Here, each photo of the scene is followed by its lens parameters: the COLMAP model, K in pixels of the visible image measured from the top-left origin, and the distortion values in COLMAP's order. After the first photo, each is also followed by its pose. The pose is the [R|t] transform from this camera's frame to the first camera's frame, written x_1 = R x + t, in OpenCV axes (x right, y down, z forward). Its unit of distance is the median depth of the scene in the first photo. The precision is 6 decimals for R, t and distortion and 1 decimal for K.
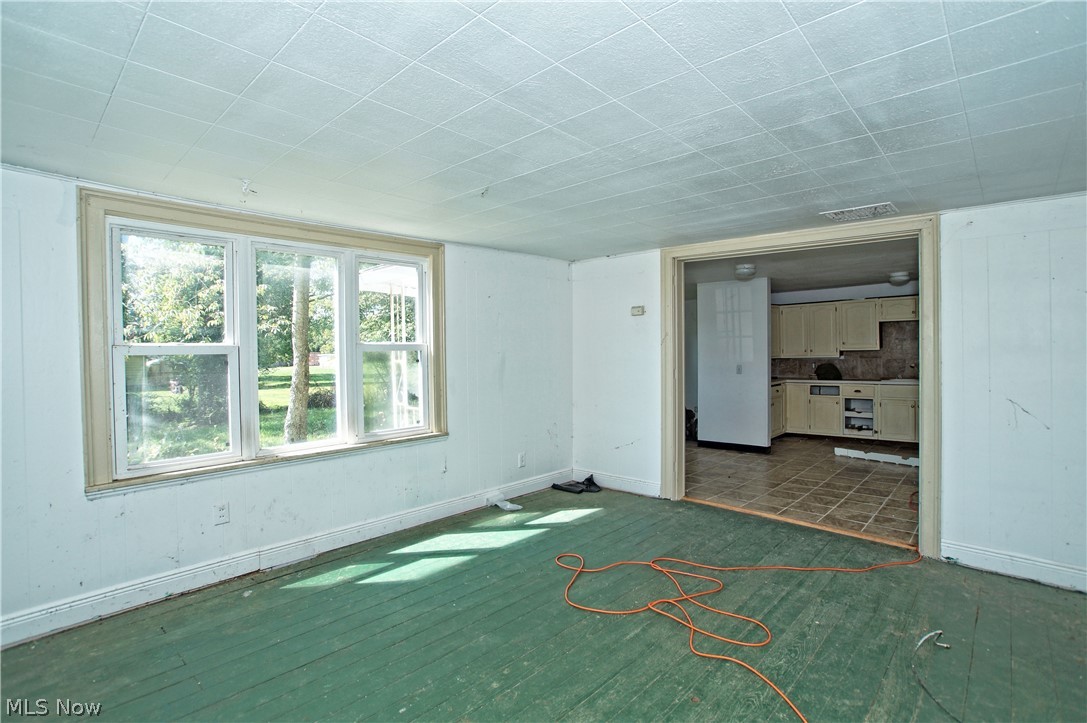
lens RADIAL K [[527.0, 0, 548.9], [0, 527.0, 362.9], [0, 0, 1]] dist [-0.069550, 0.033573]
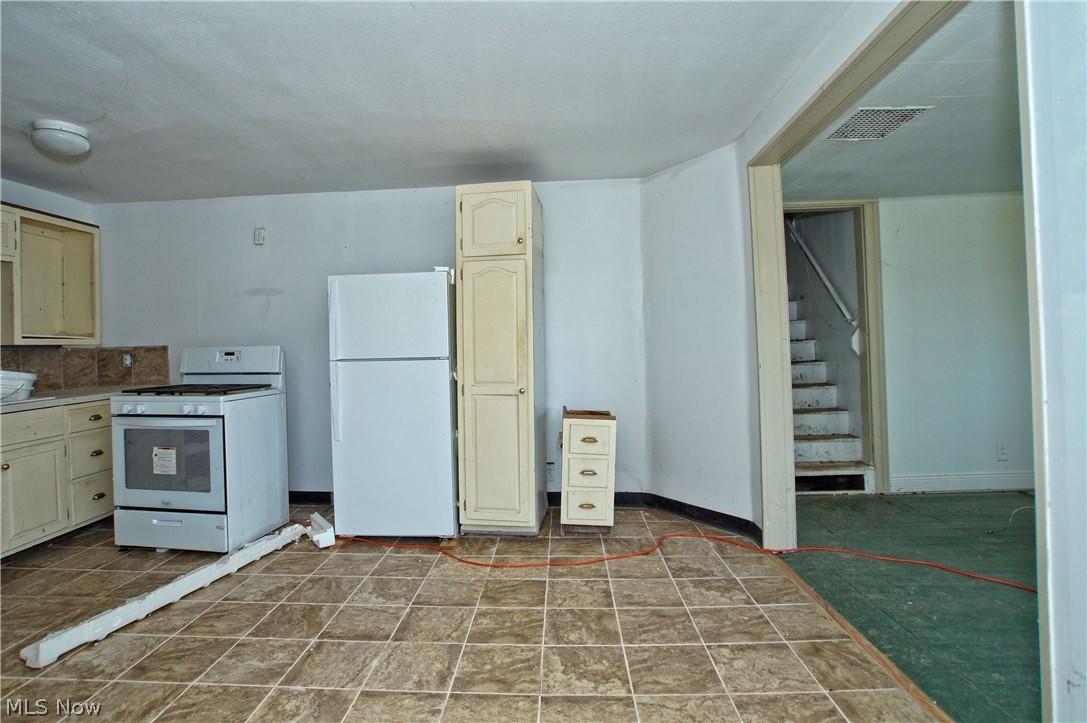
lens RADIAL K [[547.6, 0, 518.9], [0, 547.6, 352.4], [0, 0, 1]] dist [-0.076993, 0.037266]
pose [[-0.607261, 0.016398, 0.794333, 0.156445], [0.045653, 0.998855, 0.014281, 0.008326], [-0.793189, 0.044937, -0.607315, 0.988262]]
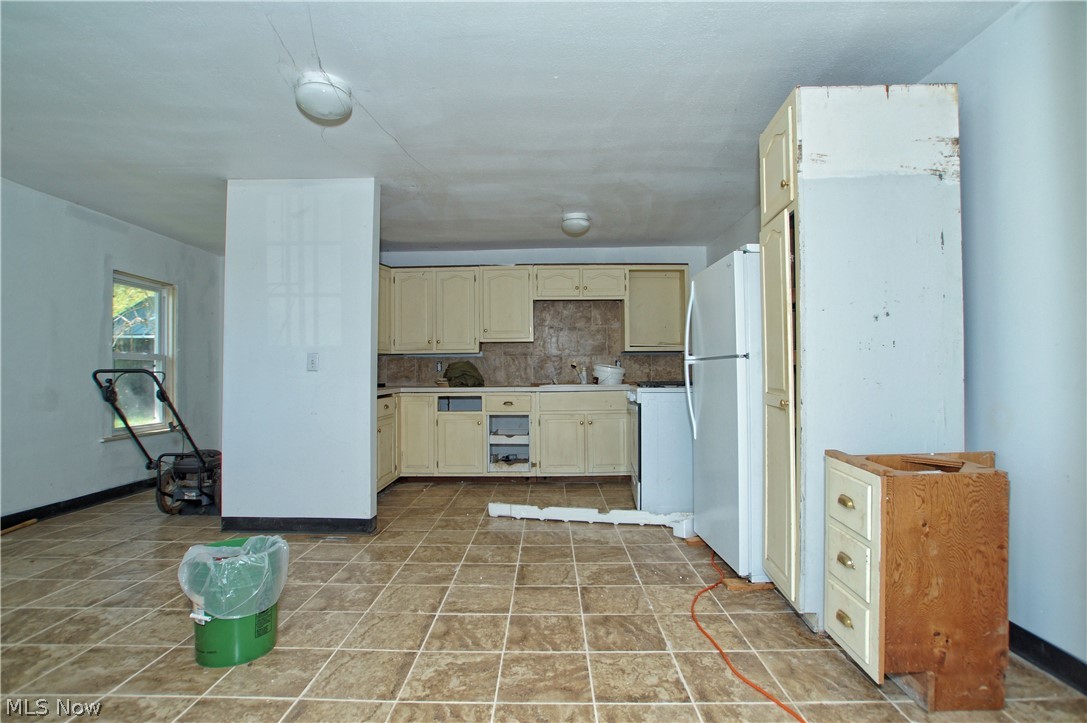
lens RADIAL K [[527.0, 0, 548.9], [0, 527.0, 362.9], [0, 0, 1]] dist [-0.069550, 0.033573]
pose [[0.745482, 0.023678, 0.666105, 0.227070], [0.007582, 0.999003, -0.043996, 0.038841], [-0.666482, 0.037848, 0.744560, 0.545032]]
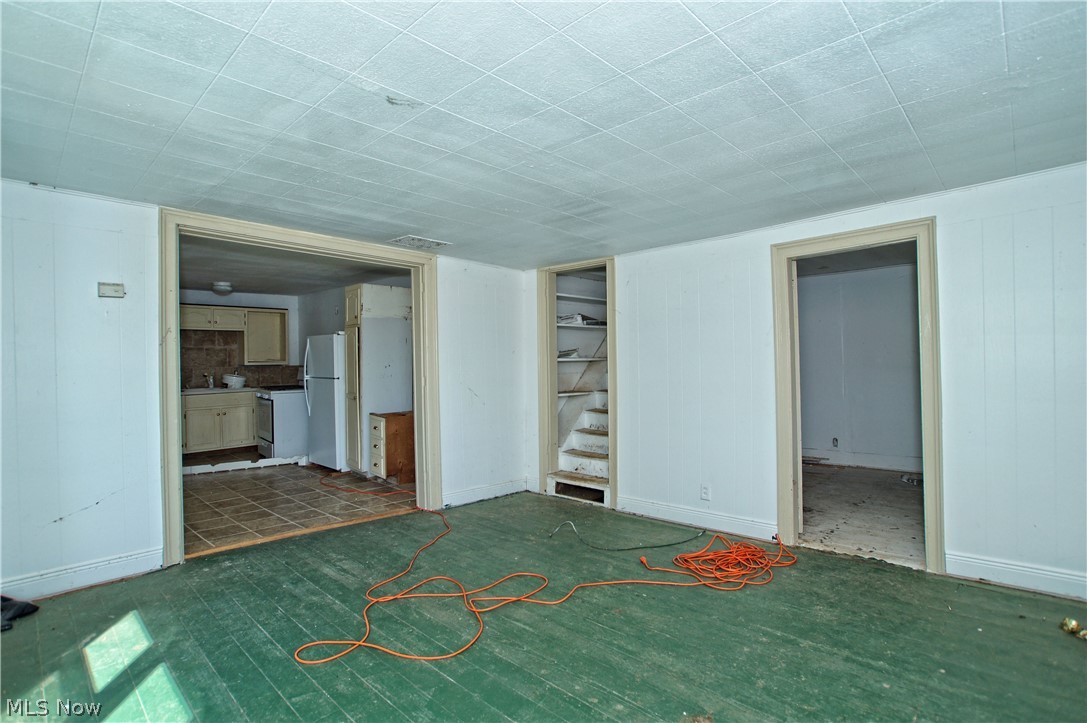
lens RADIAL K [[527.0, 0, 548.9], [0, 527.0, 362.9], [0, 0, 1]] dist [-0.069550, 0.033573]
pose [[0.018439, 0.003351, 0.999824, -0.323810], [0.025091, 0.999678, -0.003813, 0.003196], [-0.999515, 0.025157, 0.018349, 0.344485]]
